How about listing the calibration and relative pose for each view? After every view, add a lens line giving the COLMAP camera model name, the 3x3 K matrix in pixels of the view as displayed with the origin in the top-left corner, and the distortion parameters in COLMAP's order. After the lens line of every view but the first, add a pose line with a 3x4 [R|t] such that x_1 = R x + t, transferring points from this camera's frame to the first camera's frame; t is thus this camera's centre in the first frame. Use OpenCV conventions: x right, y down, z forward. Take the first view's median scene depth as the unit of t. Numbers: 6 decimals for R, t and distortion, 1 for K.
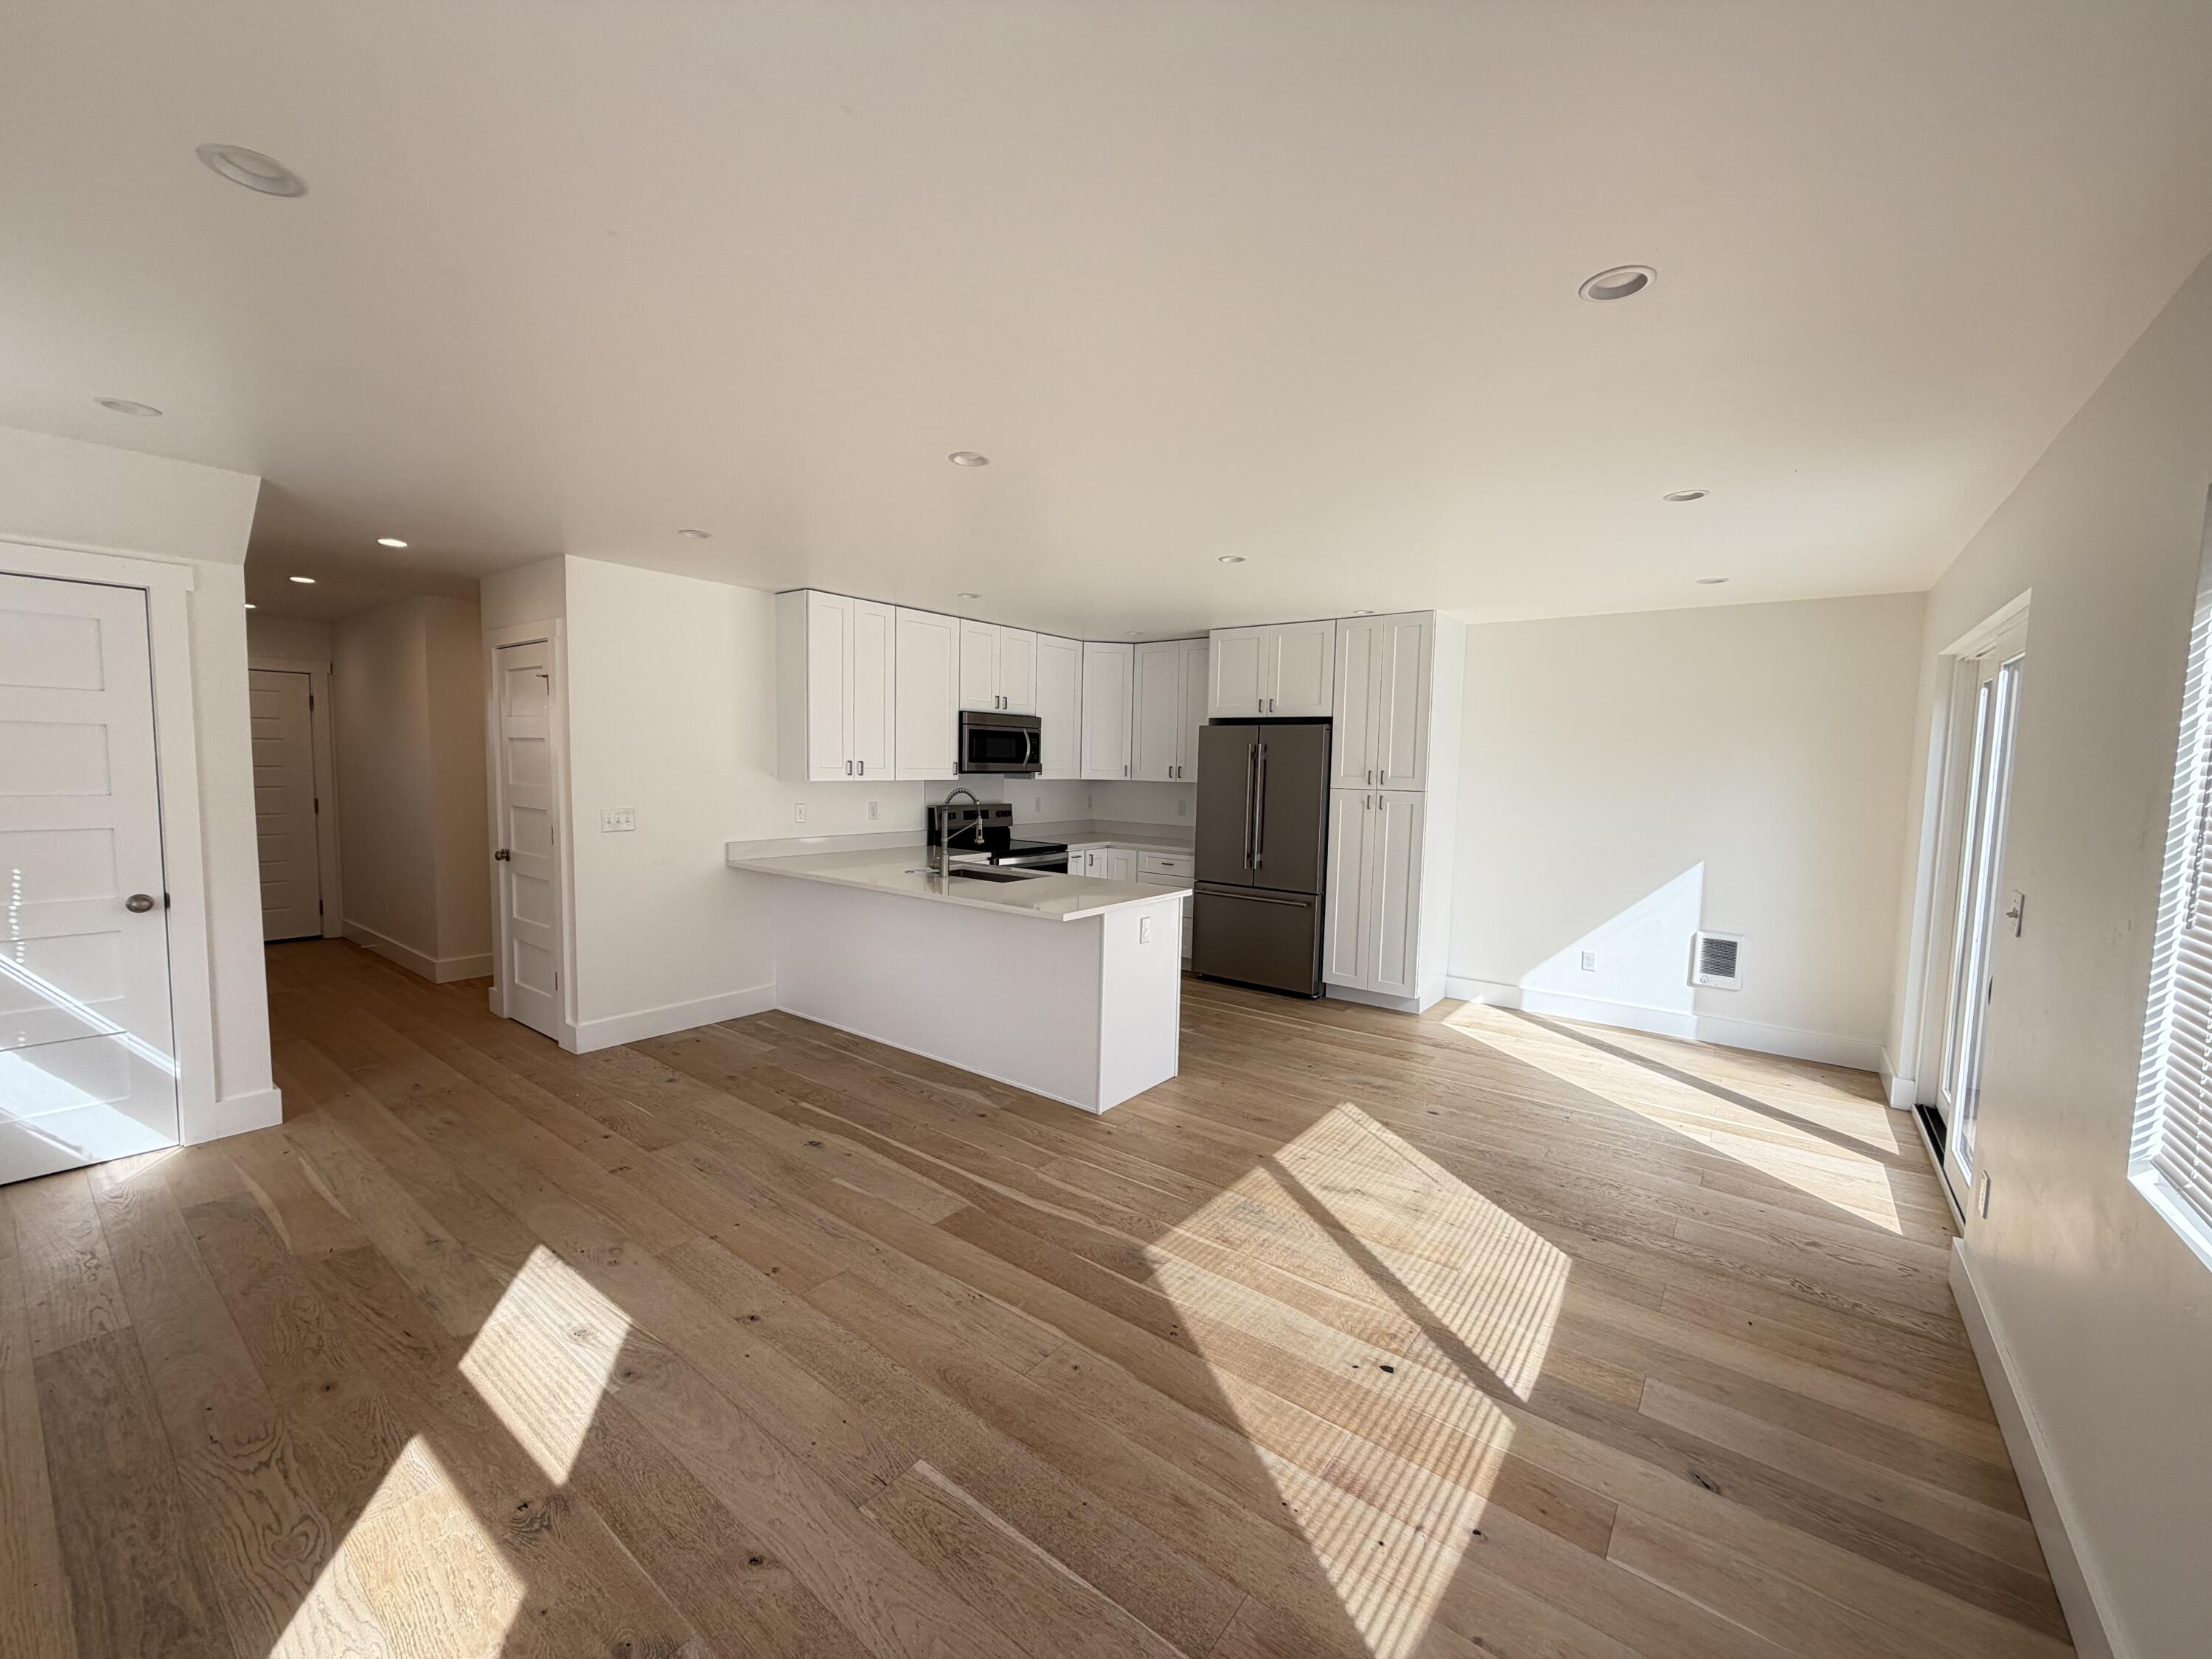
lens RADIAL K [[881.3, 0, 1096.4], [0, 881.3, 833.1], [0, 0, 1]] dist [0.000542, -0.000029]
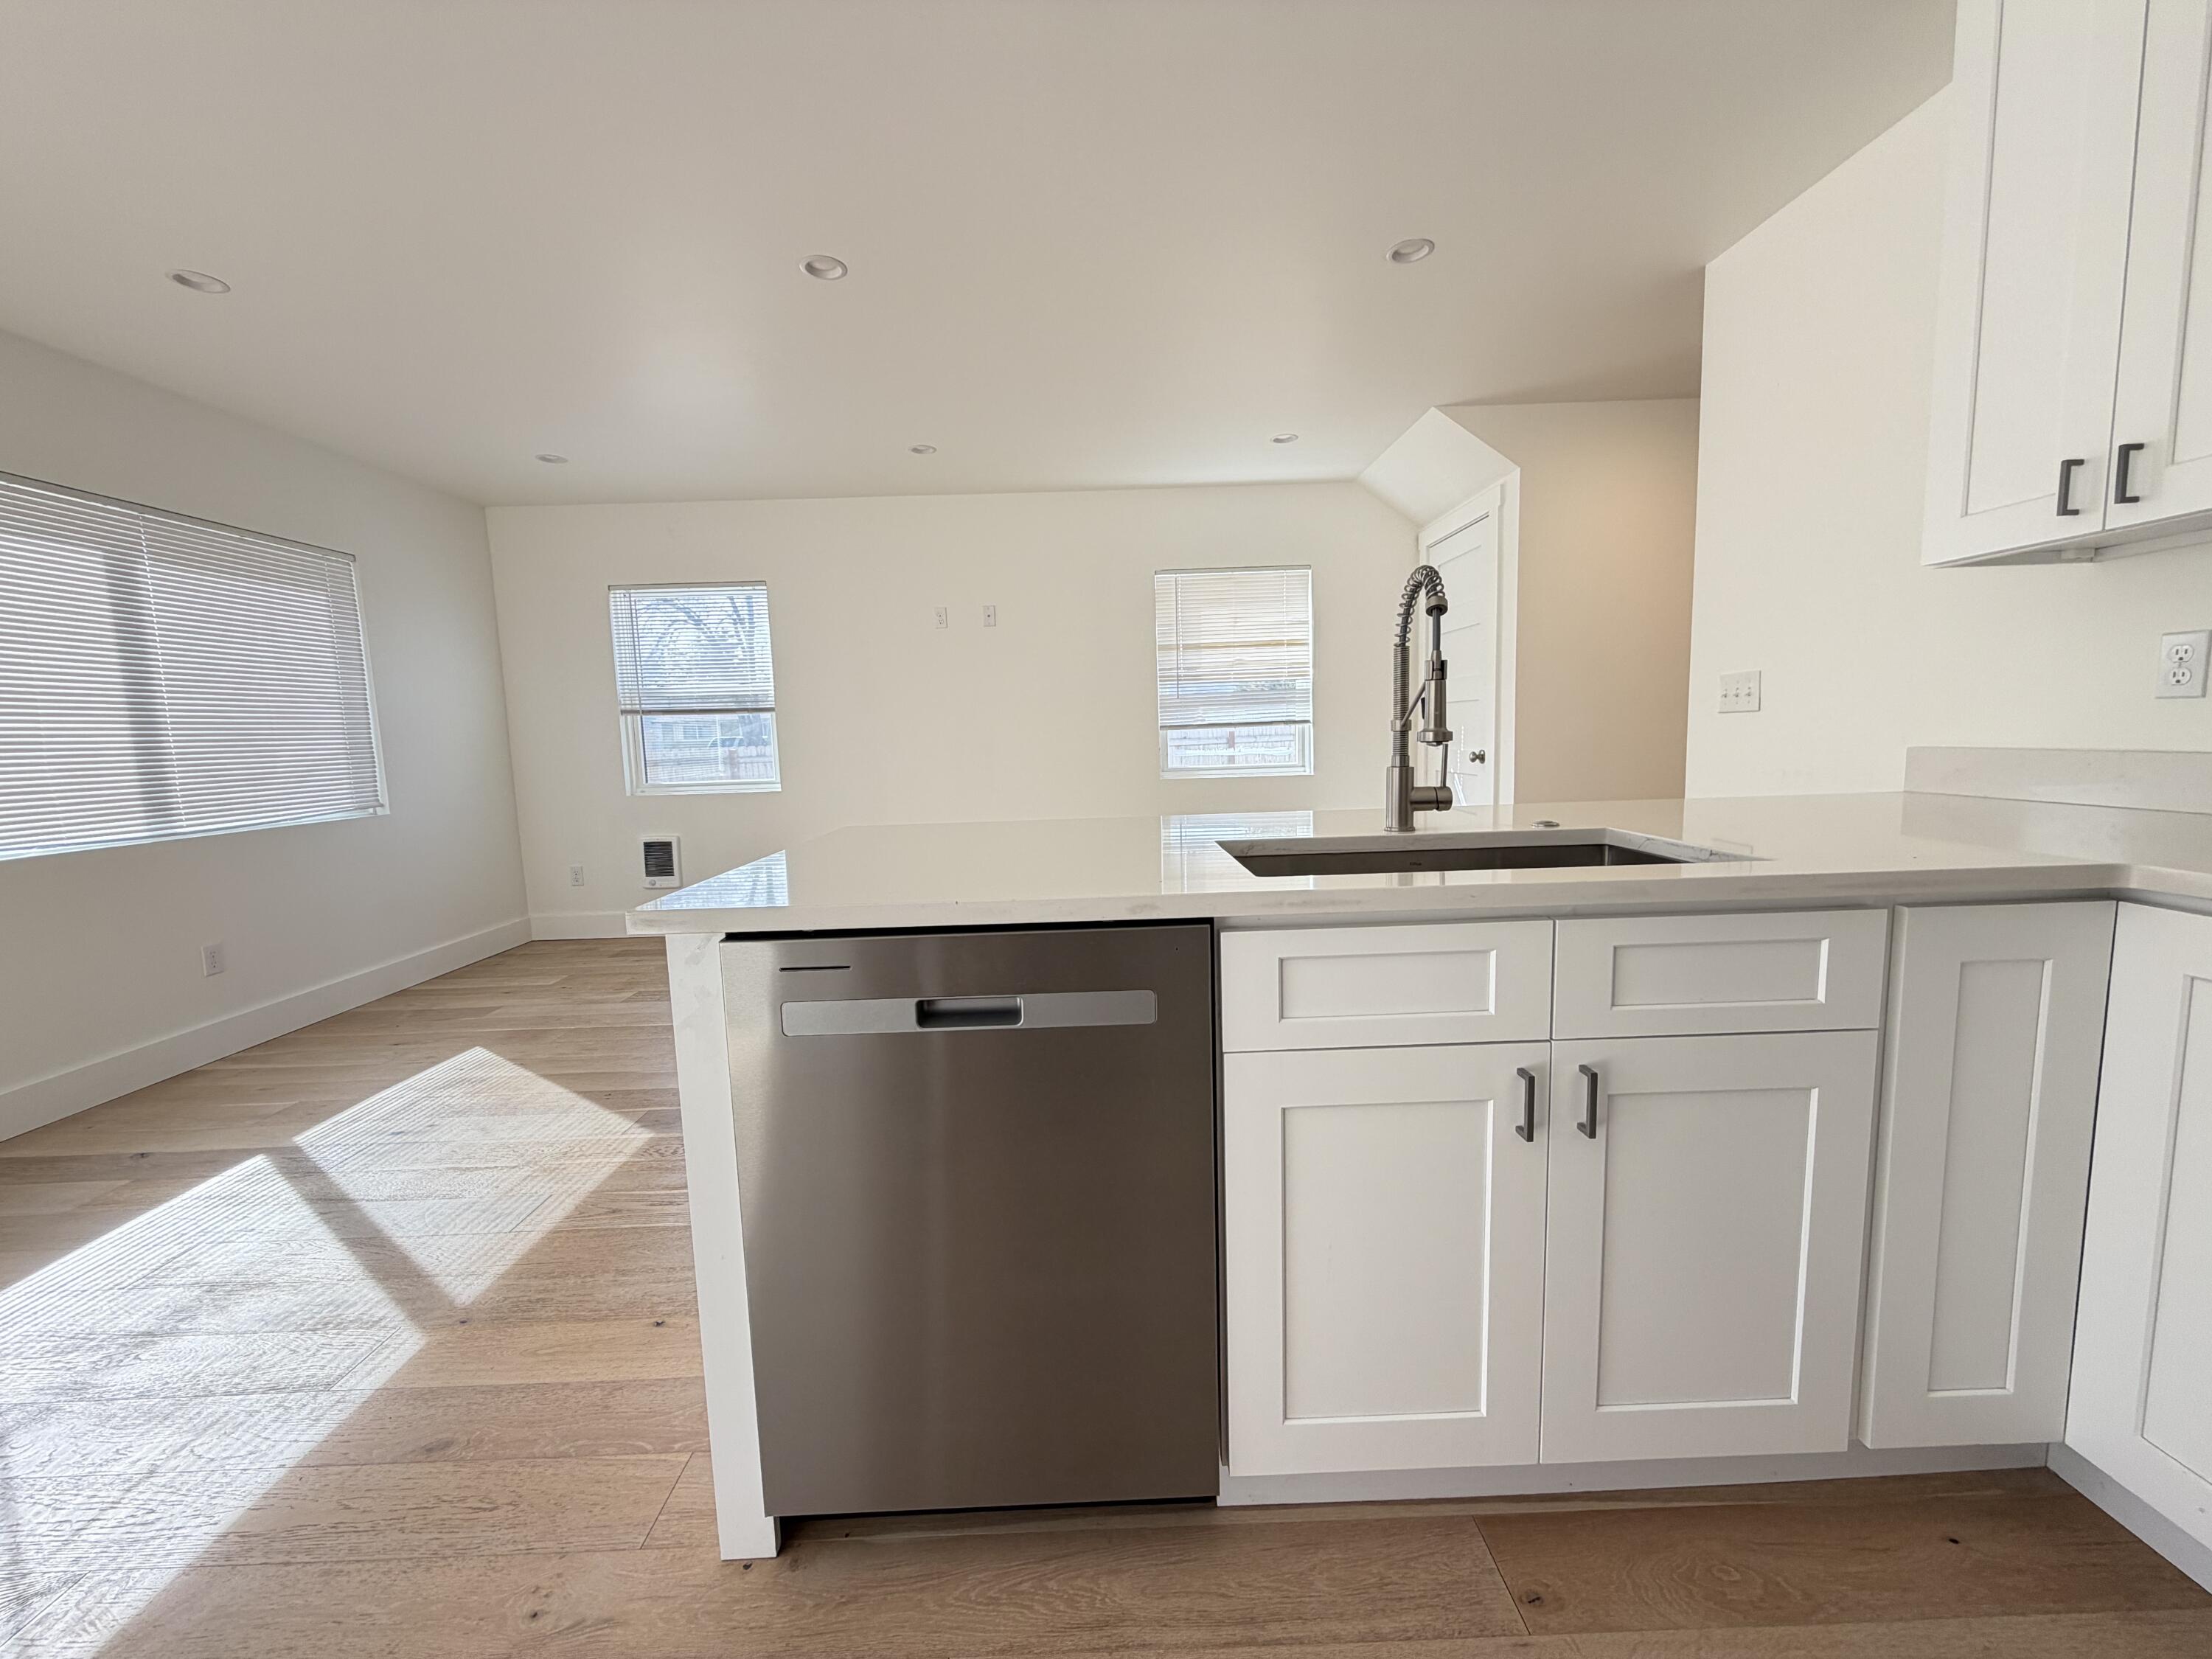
lens RADIAL K [[881.3, 0, 1099.0], [0, 881.3, 830.8], [0, 0, 1]] dist [0.000542, -0.000029]
pose [[-0.782097, 0.072347, -0.618943, 0.131951], [-0.036467, 0.986222, 0.161357, -0.003364], [0.622089, 0.148768, -0.768683, 1.067495]]
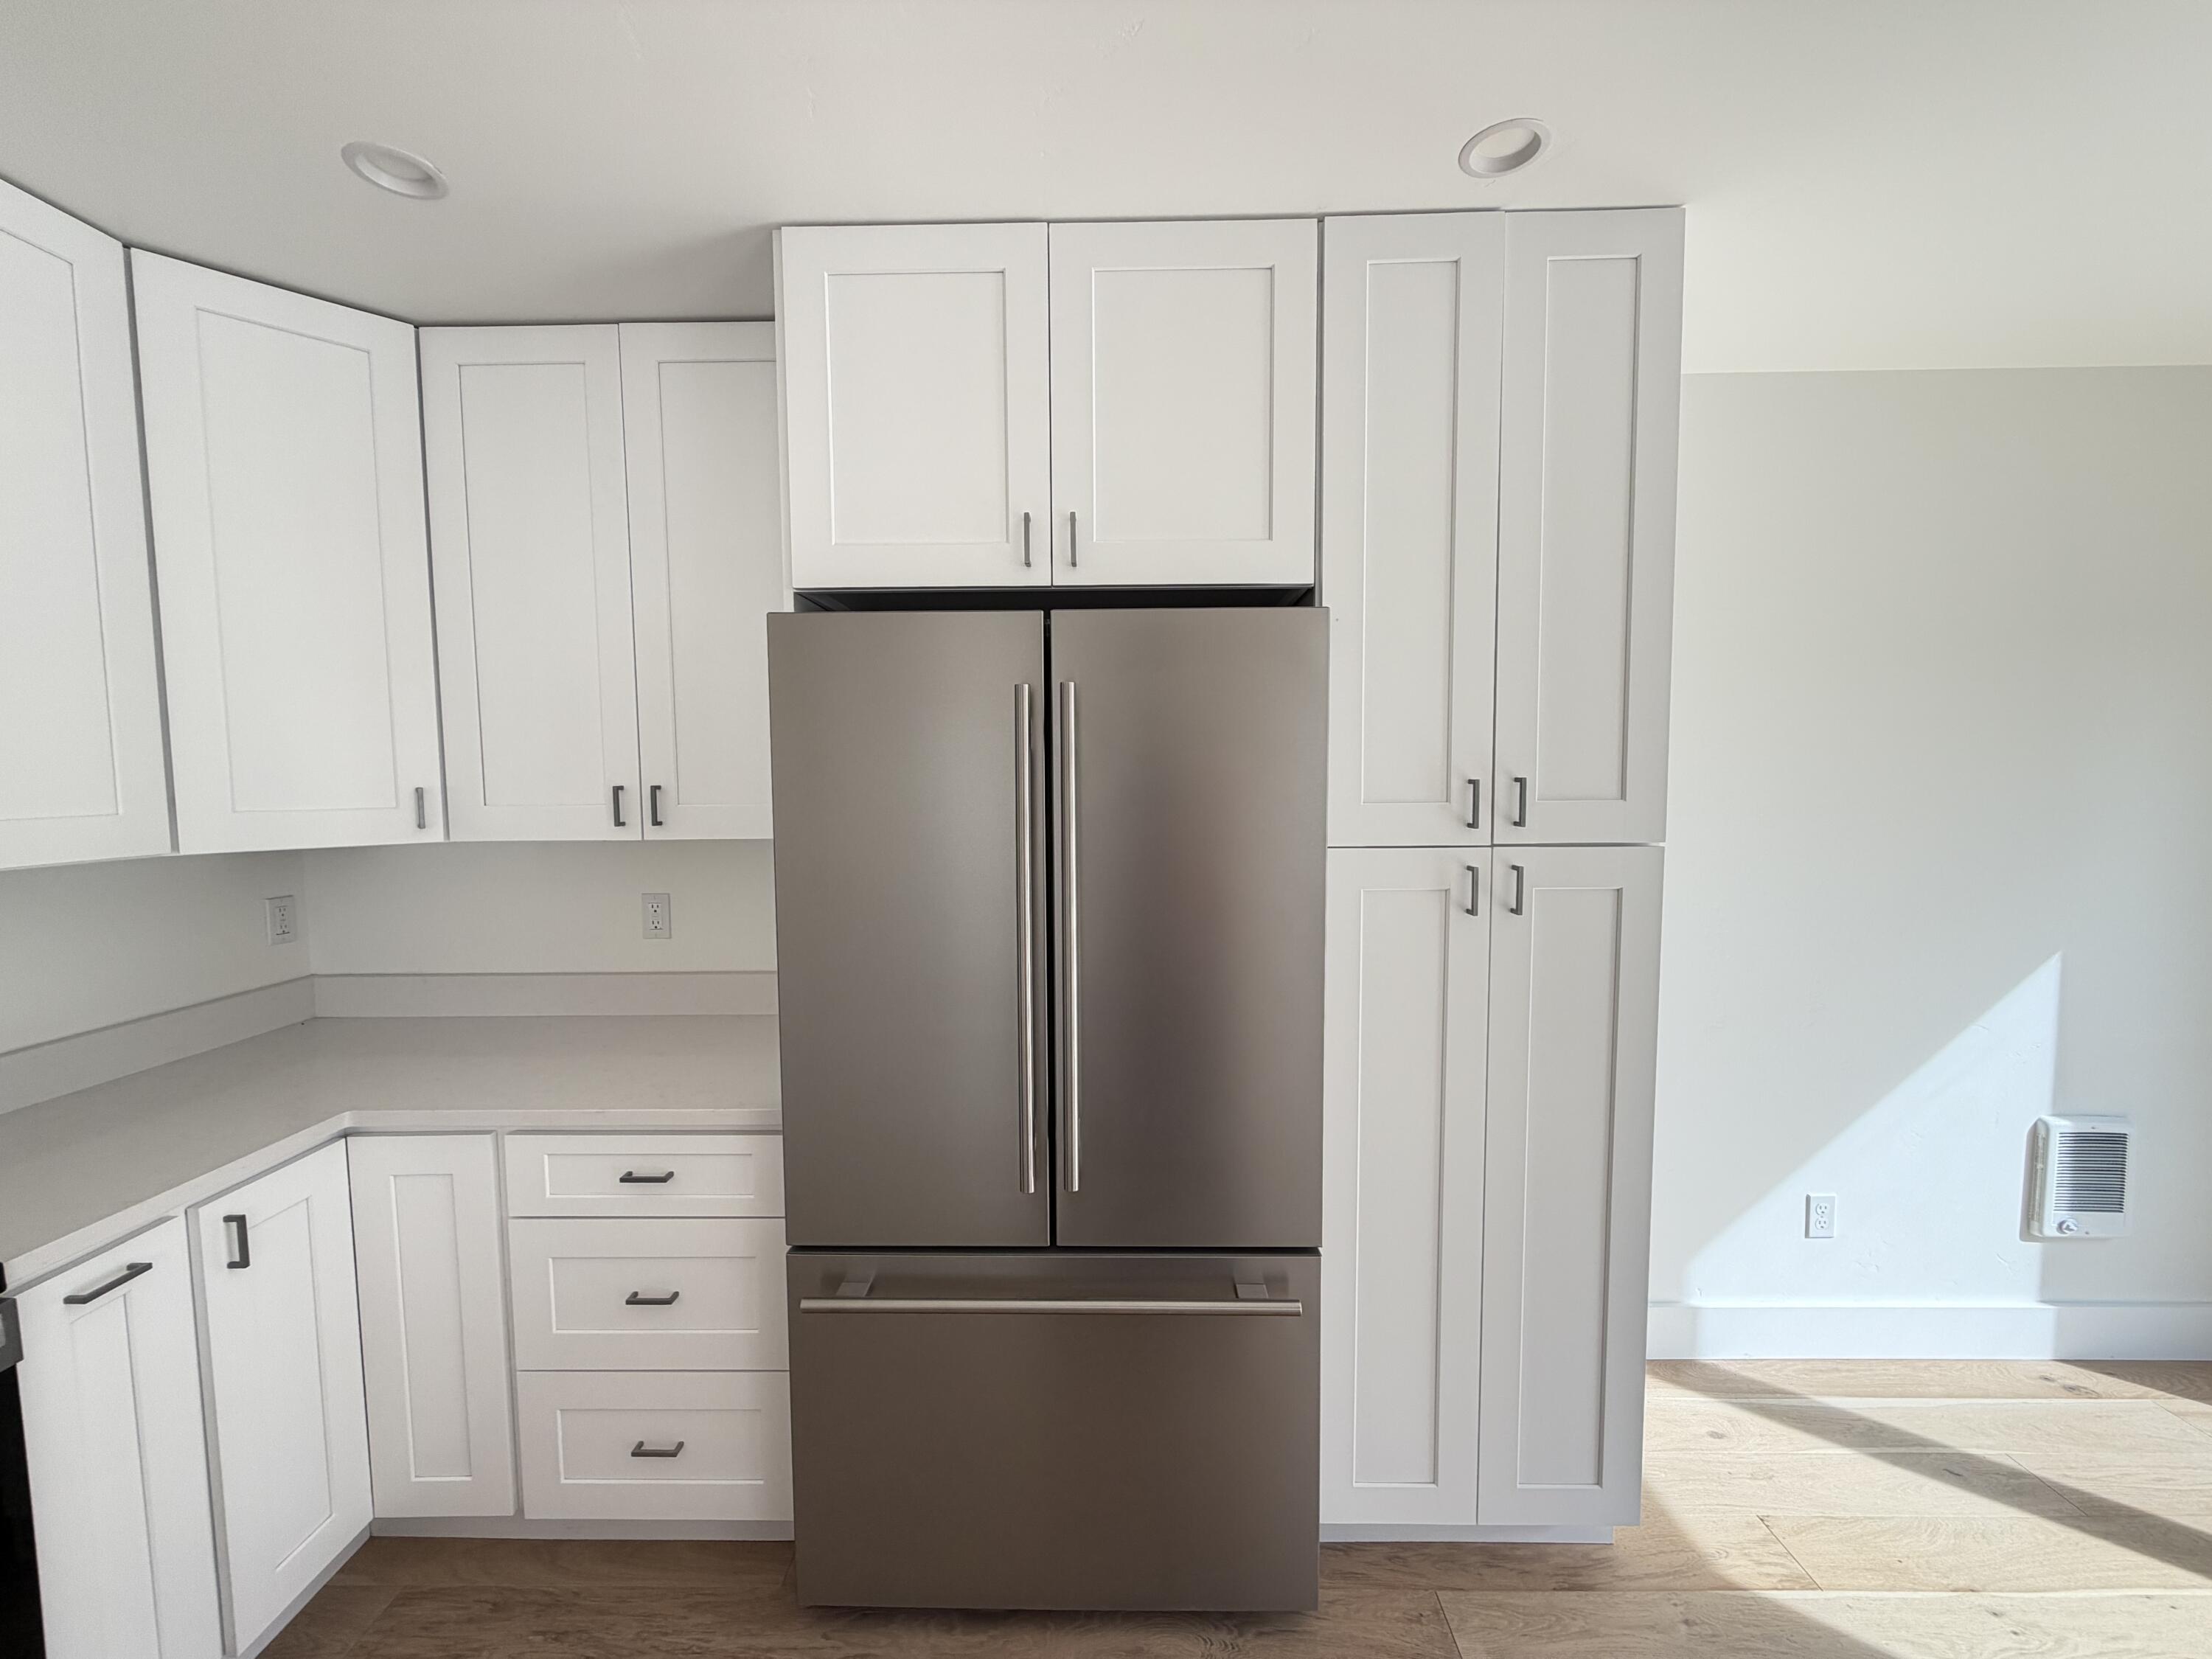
lens RADIAL K [[881.3, 0, 1098.3], [0, 881.3, 828.9], [0, 0, 1]] dist [0.000542, -0.000029]
pose [[0.797364, -0.068344, 0.599617, 0.050686], [0.074110, 0.997136, 0.015102, -0.073431], [-0.598932, 0.032396, 0.800145, 0.917066]]
